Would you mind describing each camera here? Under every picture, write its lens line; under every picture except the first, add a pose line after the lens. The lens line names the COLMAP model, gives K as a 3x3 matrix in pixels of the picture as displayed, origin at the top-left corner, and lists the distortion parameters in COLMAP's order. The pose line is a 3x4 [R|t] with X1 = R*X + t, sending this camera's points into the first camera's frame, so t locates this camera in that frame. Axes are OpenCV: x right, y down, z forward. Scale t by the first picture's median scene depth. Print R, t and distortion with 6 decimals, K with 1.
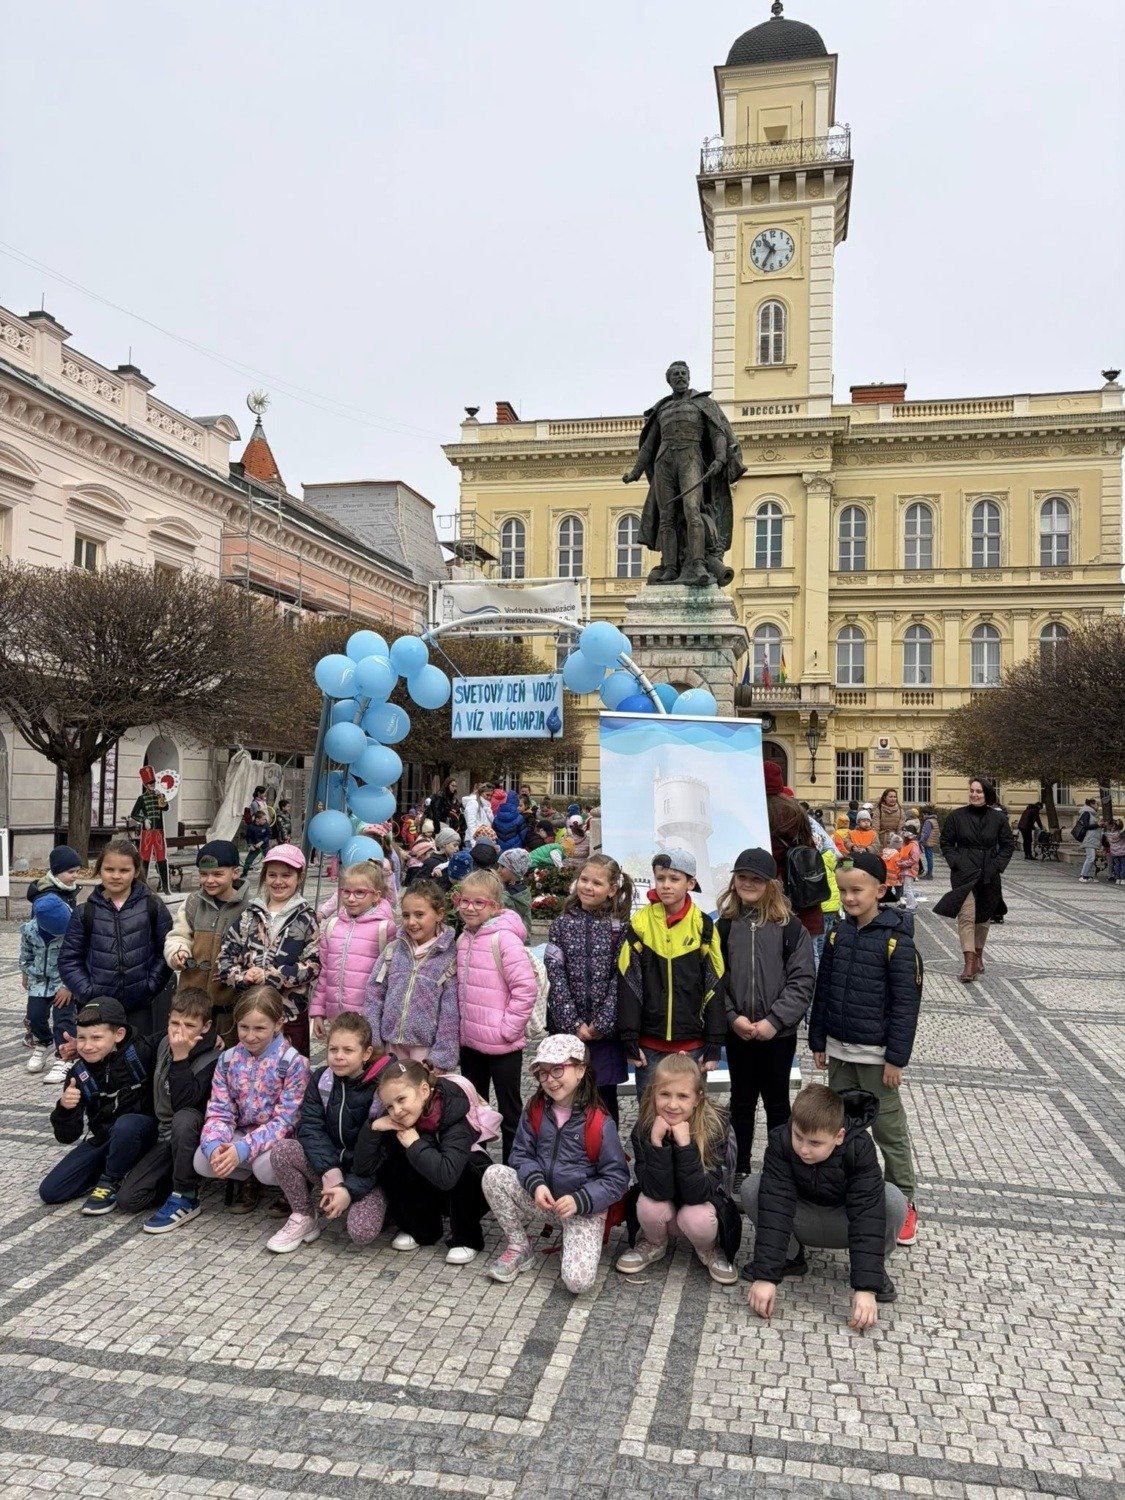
lens RADIAL K [[1146.3, 0, 562.5], [0, 1146.3, 750.0], [0, 0, 1]] dist [0.020118, -0.005110]
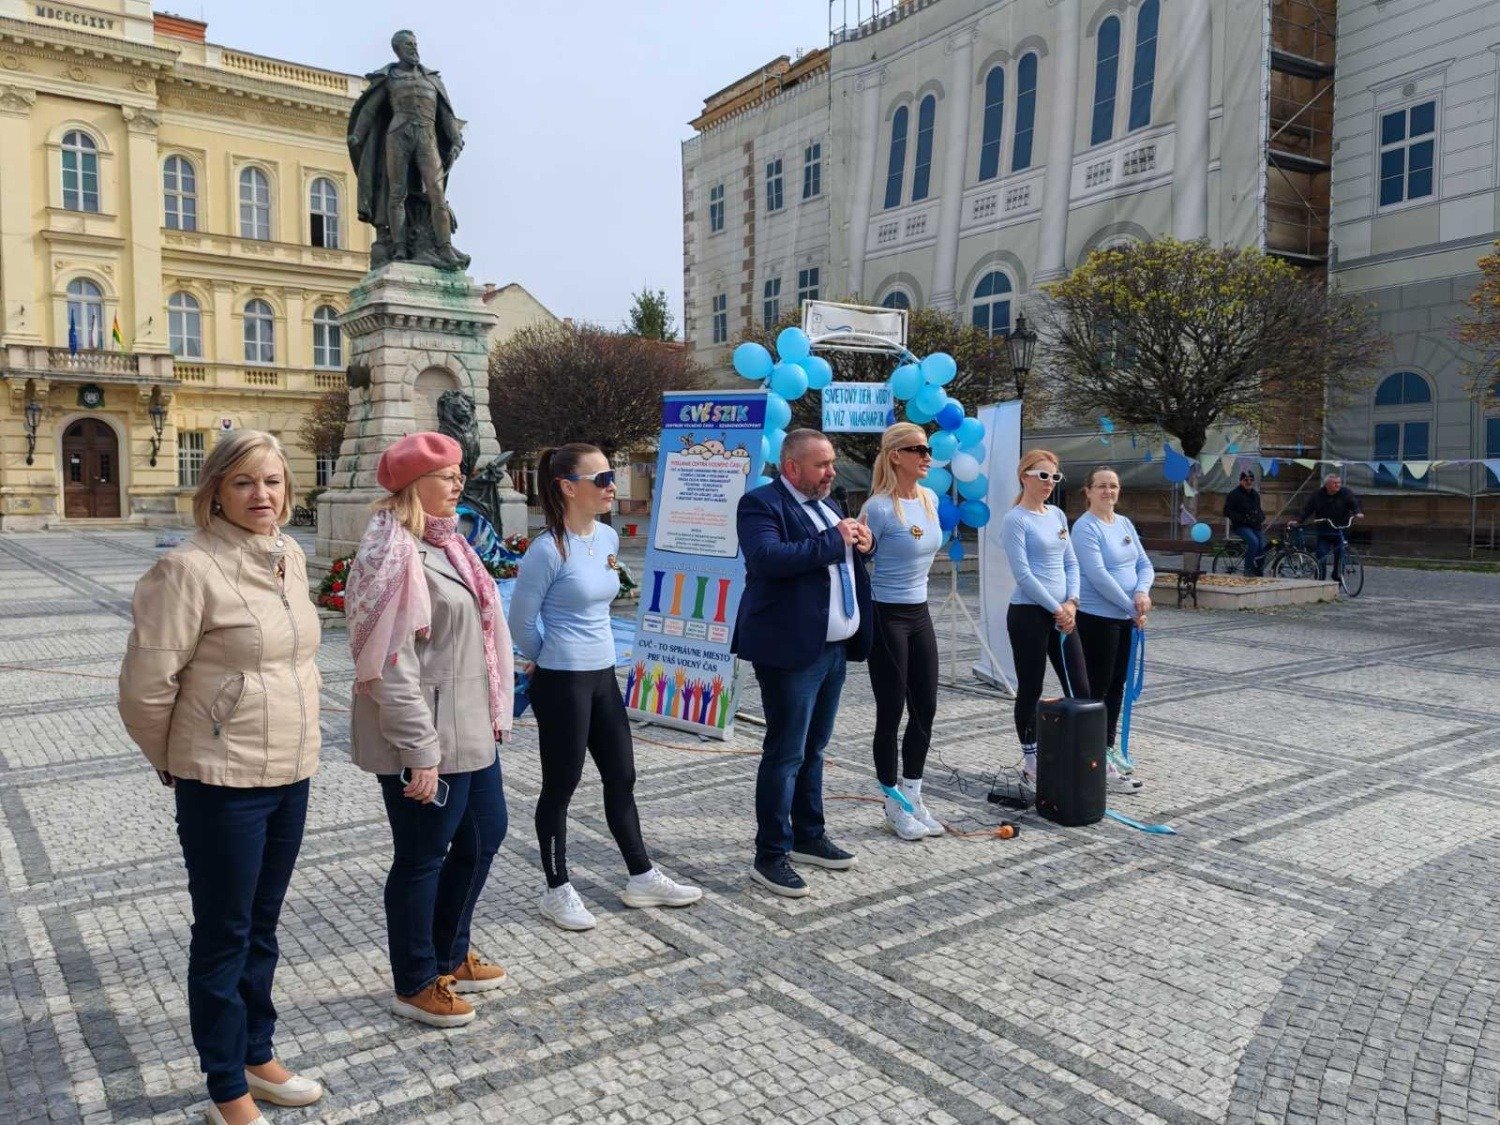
lens RADIAL K [[1185.9, 0, 750.0], [0, 1185.9, 562.5], [0, 0, 1]] dist [0.005996, 0.009763]
pose [[0.666630, -0.060214, 0.742953, -0.161698], [-0.021342, 0.994781, 0.099774, 0.000713], [-0.745083, -0.082369, 0.661866, 0.030504]]
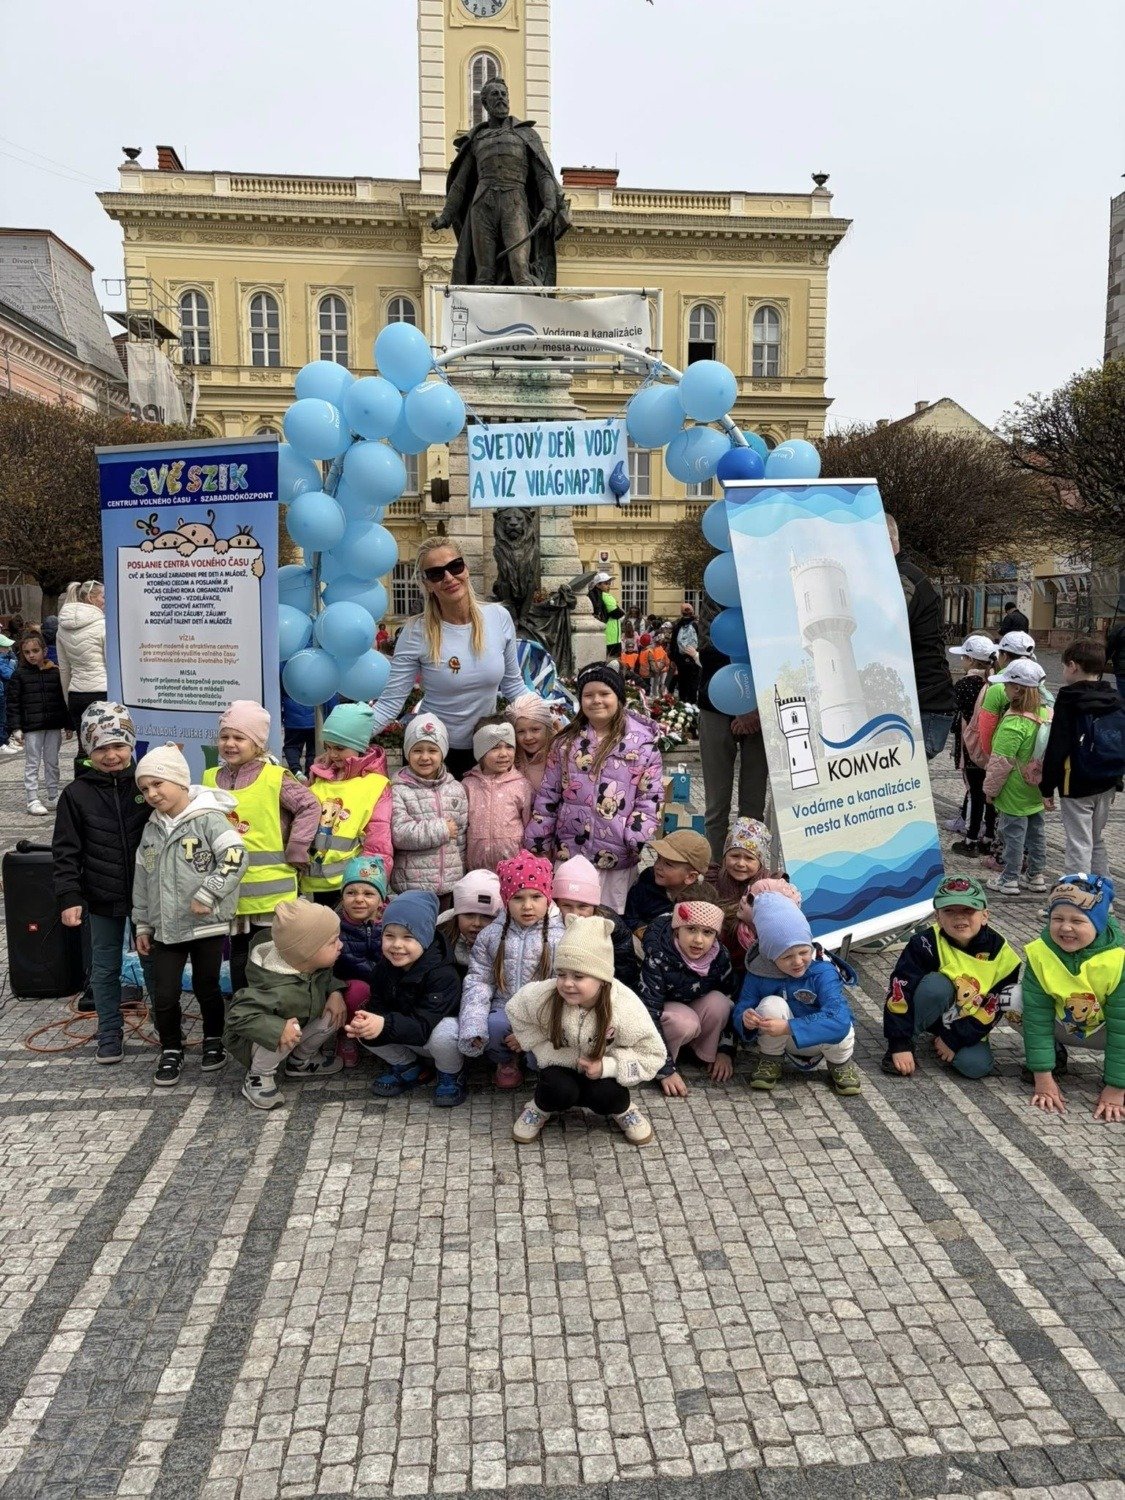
lens RADIAL K [[1143.1, 0, 579.9], [0, 1143.1, 760.8], [0, 0, 1]] dist [0.063670, -0.060603]
pose [[0.956073, -0.050553, 0.288736, -0.037290], [0.002102, 0.986173, 0.165705, 0.004218], [-0.293120, -0.157819, 0.942960, 0.037491]]
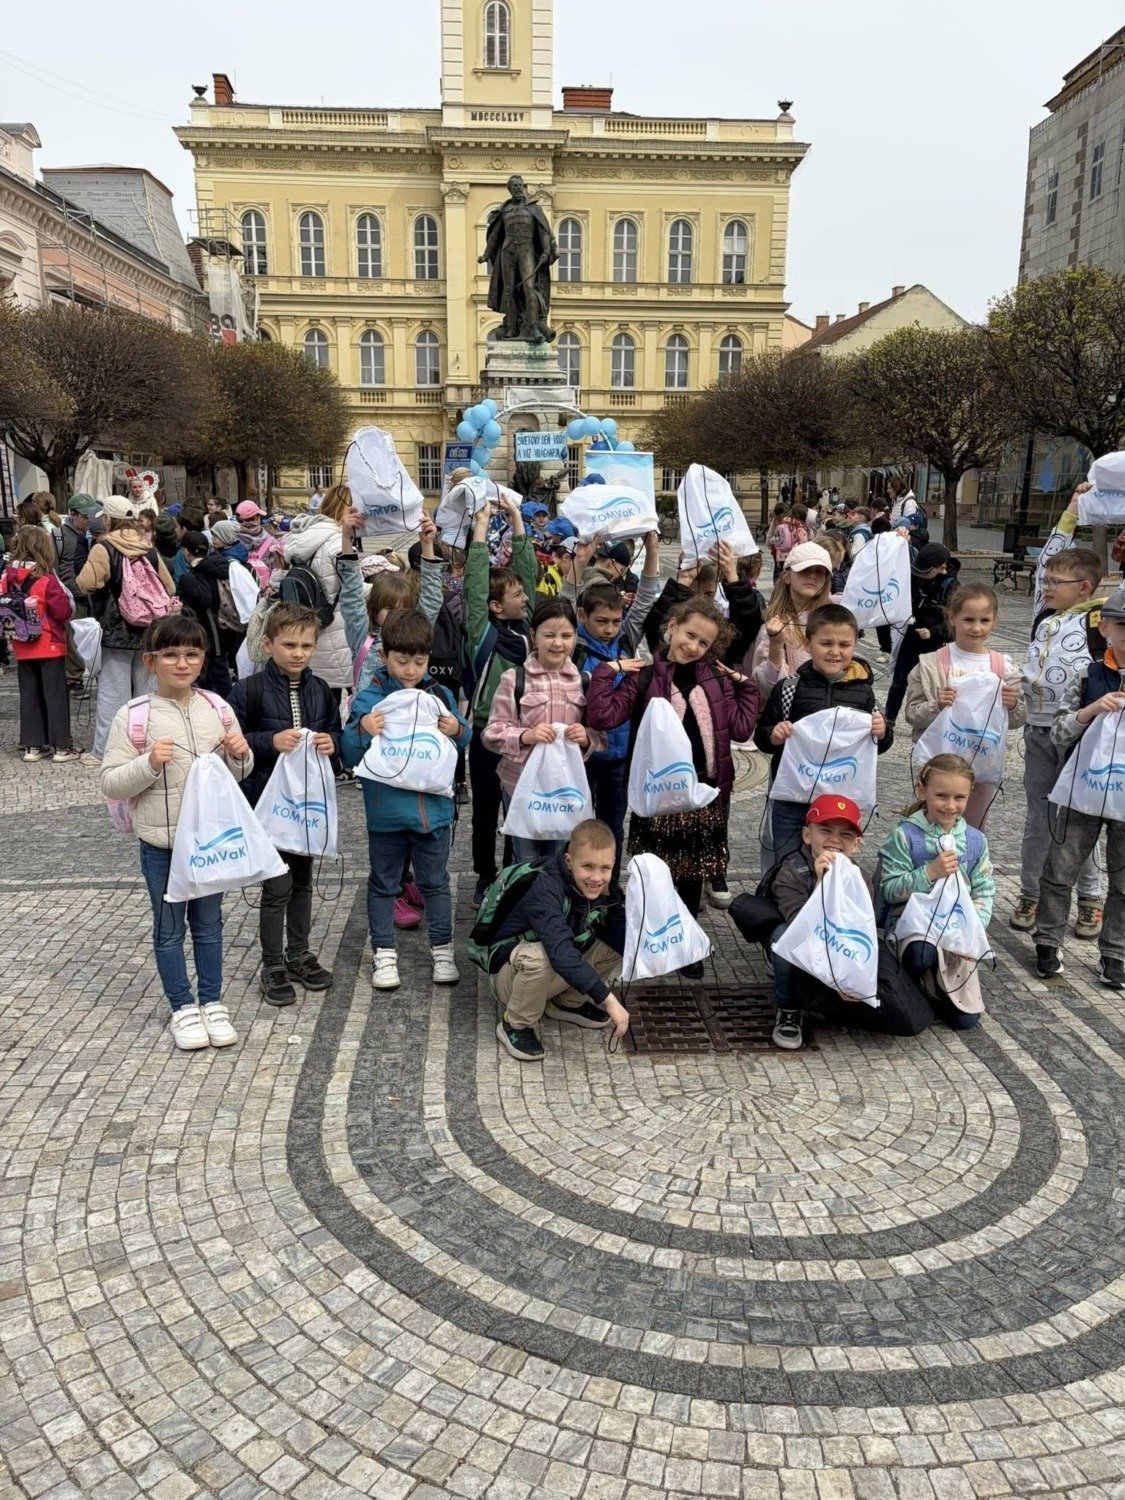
lens RADIAL K [[1146.4, 0, 550.5], [0, 1146.4, 778.9], [0, 0, 1]] dist [0.007284, 0.008688]
pose [[0.963729, -0.075853, 0.255875, -0.096586], [-0.000291, 0.958460, 0.285228, -0.007673], [-0.266881, -0.274957, 0.923674, -0.186591]]
